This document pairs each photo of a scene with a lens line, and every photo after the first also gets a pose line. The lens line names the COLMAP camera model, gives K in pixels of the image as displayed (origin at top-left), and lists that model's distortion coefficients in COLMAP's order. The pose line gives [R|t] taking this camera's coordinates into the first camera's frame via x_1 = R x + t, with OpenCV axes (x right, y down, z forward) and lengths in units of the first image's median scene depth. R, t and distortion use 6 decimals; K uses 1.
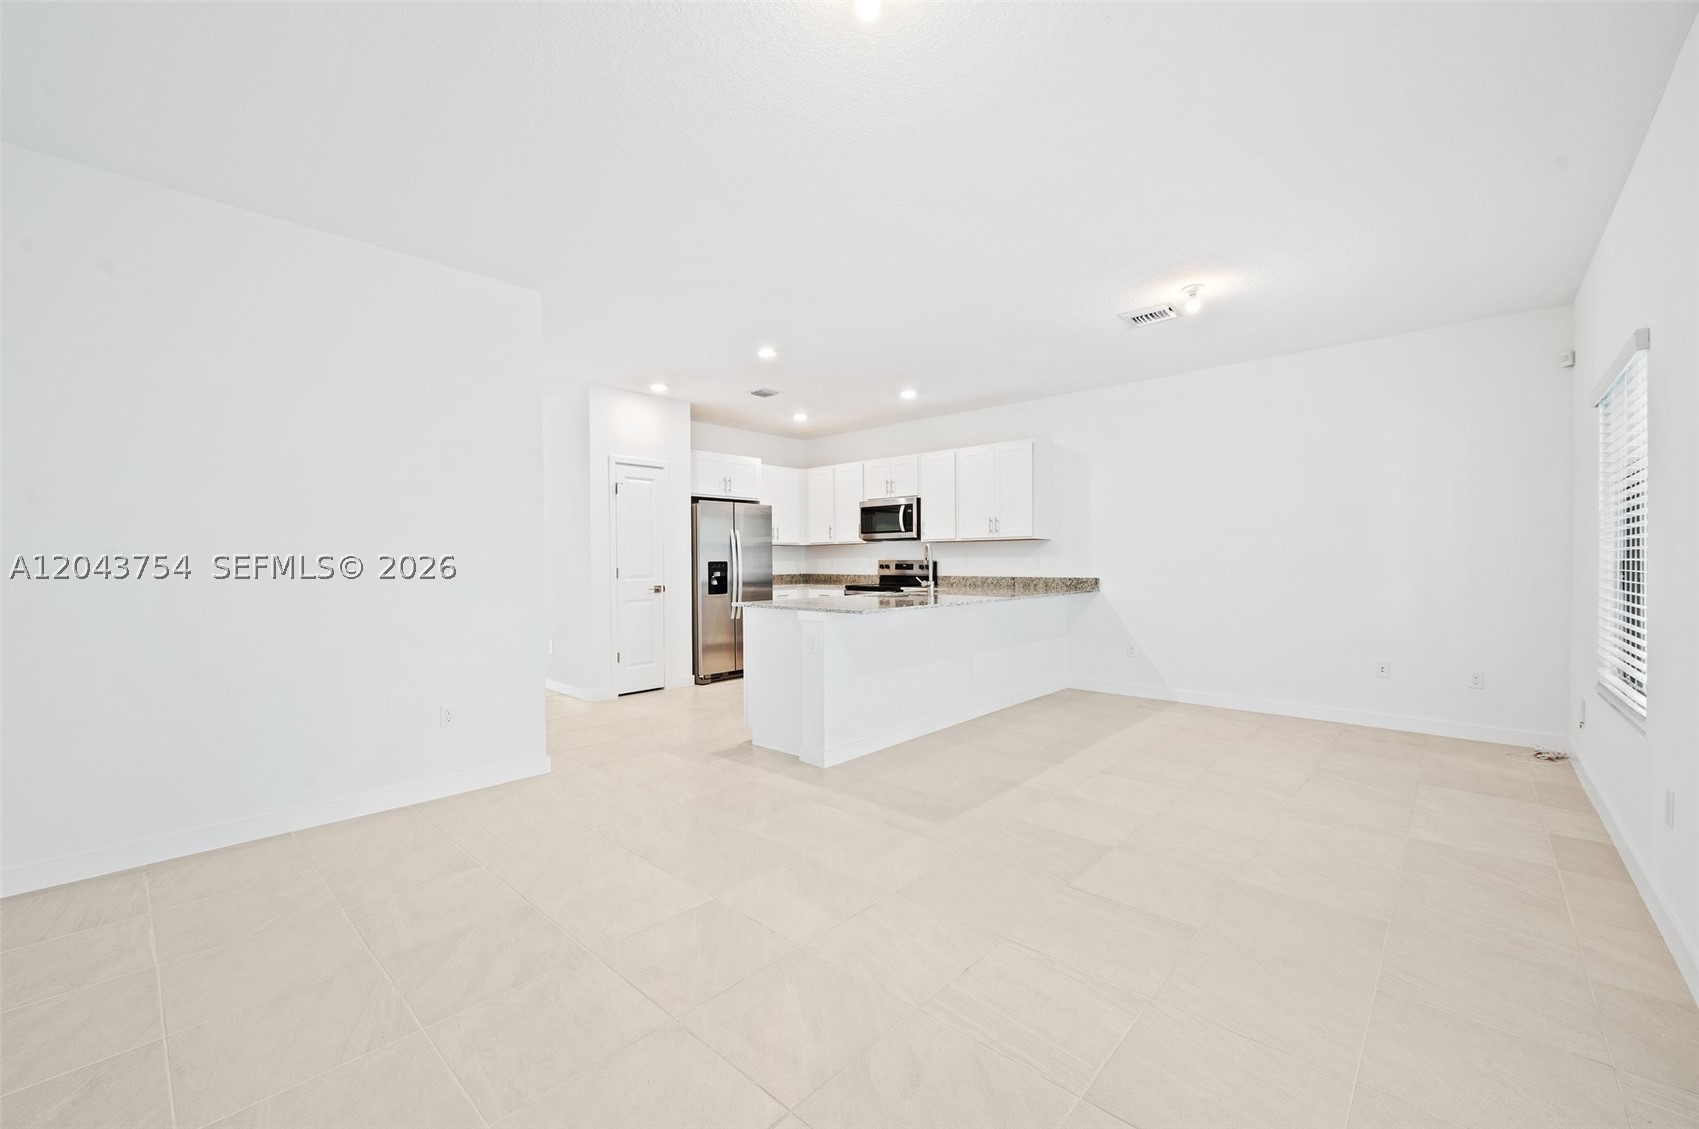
lens RADIAL K [[676.6, 0, 849.5], [0, 676.6, 564.5], [0, 0, 1]] dist [-0.000807, -0.000076]
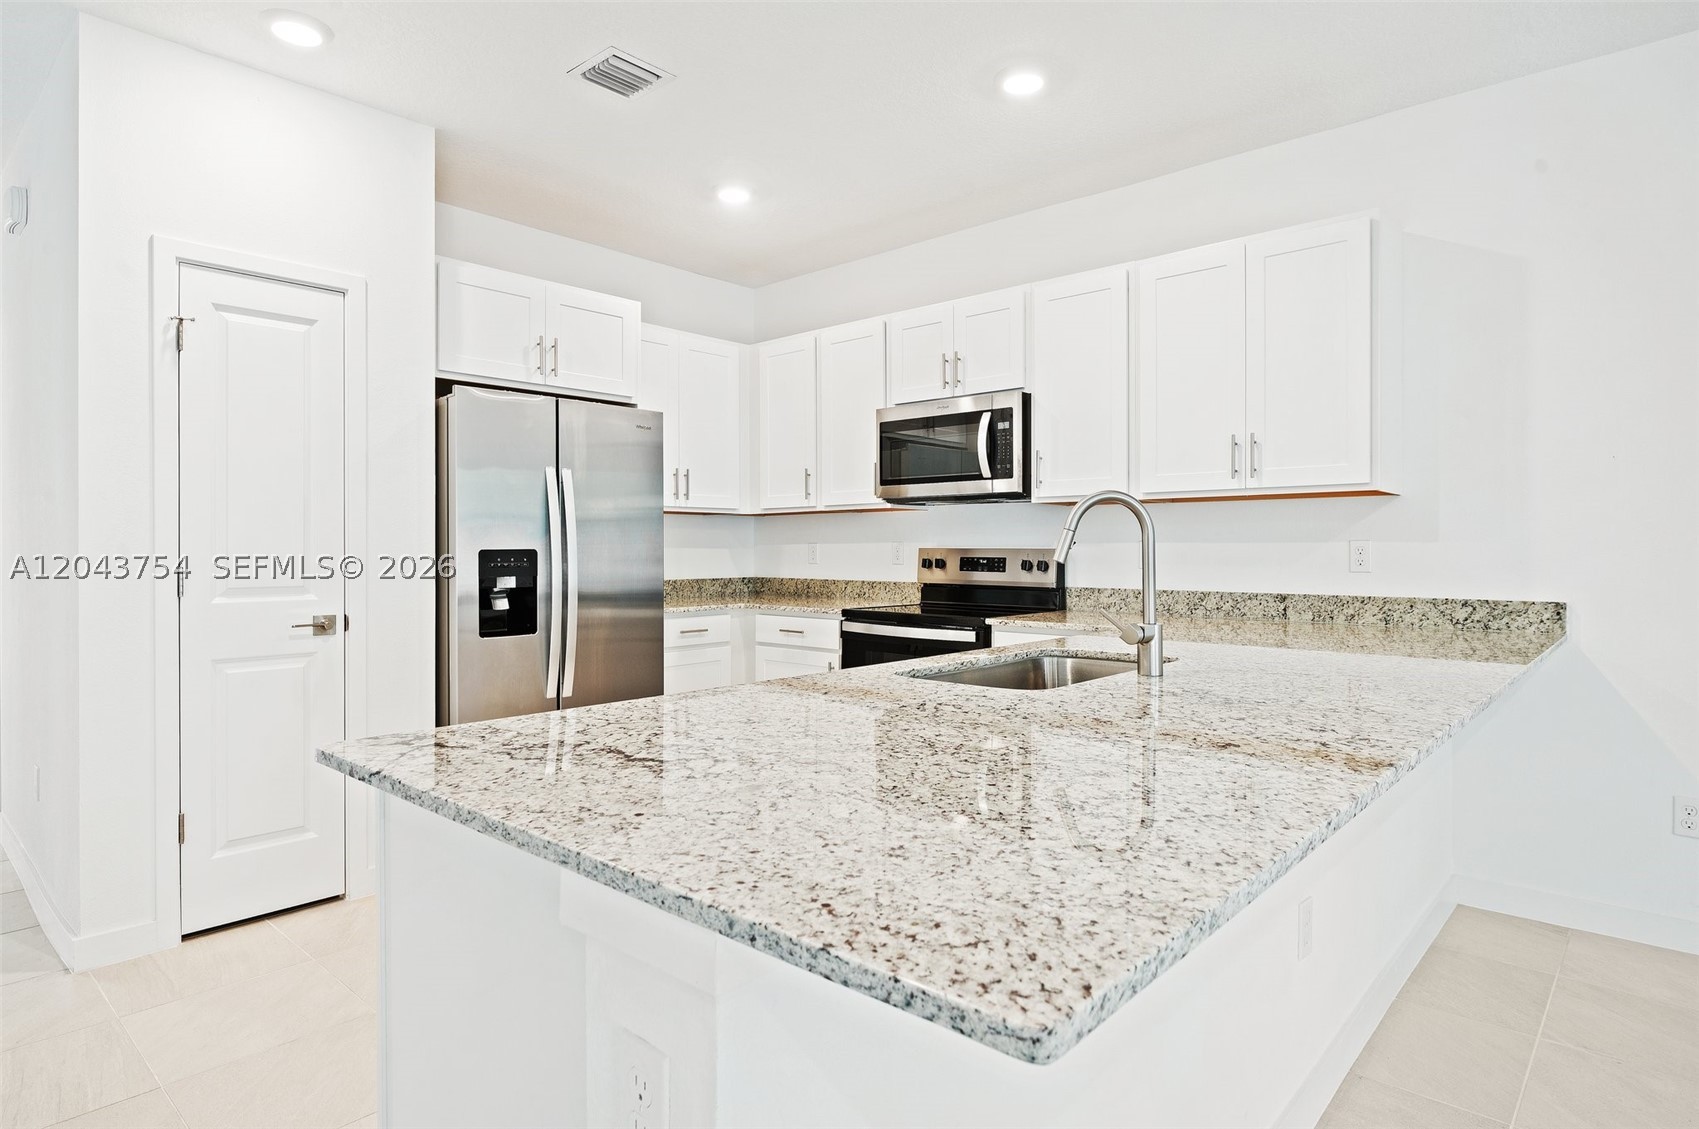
lens RADIAL K [[925.1, 0, 848.5], [0, 925.1, 547.6], [0, 0, 1]] dist [-0.000787, -0.000227]
pose [[0.999951, 0.005231, 0.008373, -0.007438], [-0.005165, 0.999956, -0.007790, -0.002227], [-0.008413, 0.007746, 0.999935, 0.453741]]
